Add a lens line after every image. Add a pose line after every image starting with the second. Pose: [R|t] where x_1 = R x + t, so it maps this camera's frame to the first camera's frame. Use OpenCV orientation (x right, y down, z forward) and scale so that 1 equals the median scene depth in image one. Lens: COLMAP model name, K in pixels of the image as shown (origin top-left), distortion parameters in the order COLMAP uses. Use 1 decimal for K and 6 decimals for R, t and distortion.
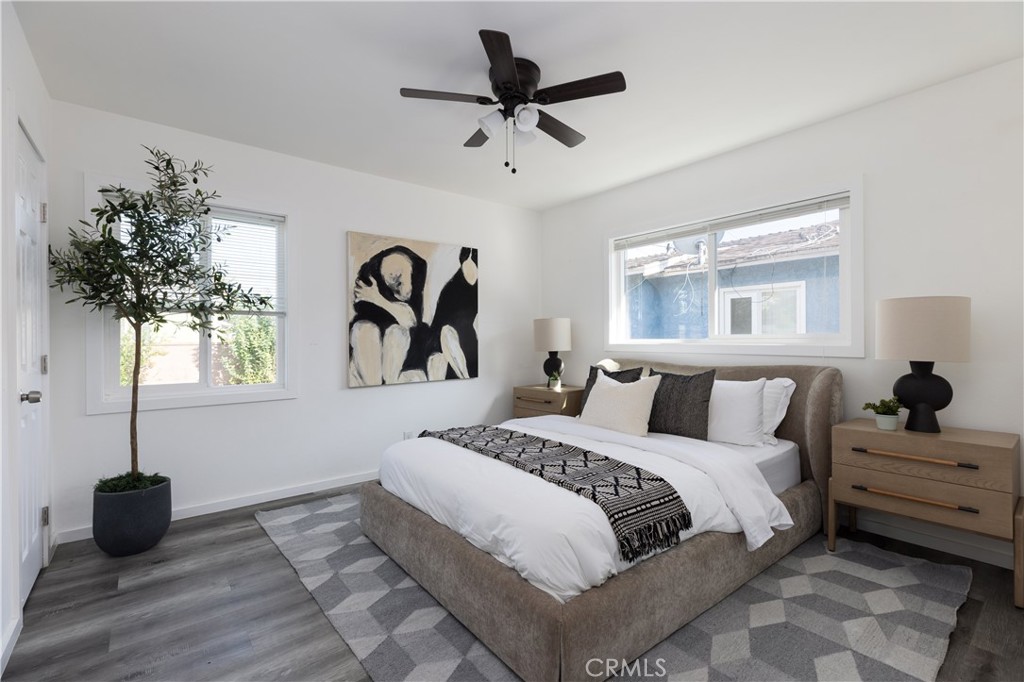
lens RADIAL K [[465.7, 0, 514.1], [0, 465.7, 339.4], [0, 0, 1]] dist [0.004905, 0.000990]
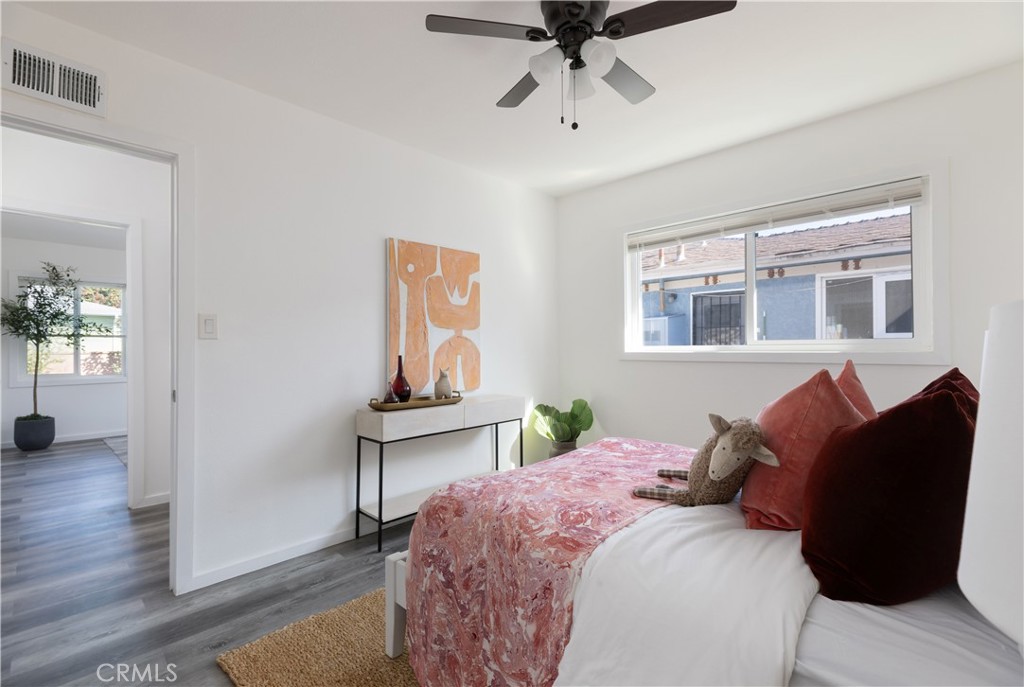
lens RADIAL K [[465.7, 0, 514.4], [0, 465.7, 342.4], [0, 0, 1]] dist [0.004905, 0.000990]
pose [[0.993860, -0.012697, 0.109911, 1.083857], [0.014906, 0.999703, -0.019298, 0.034093], [-0.109633, 0.020818, 0.993754, -1.315712]]
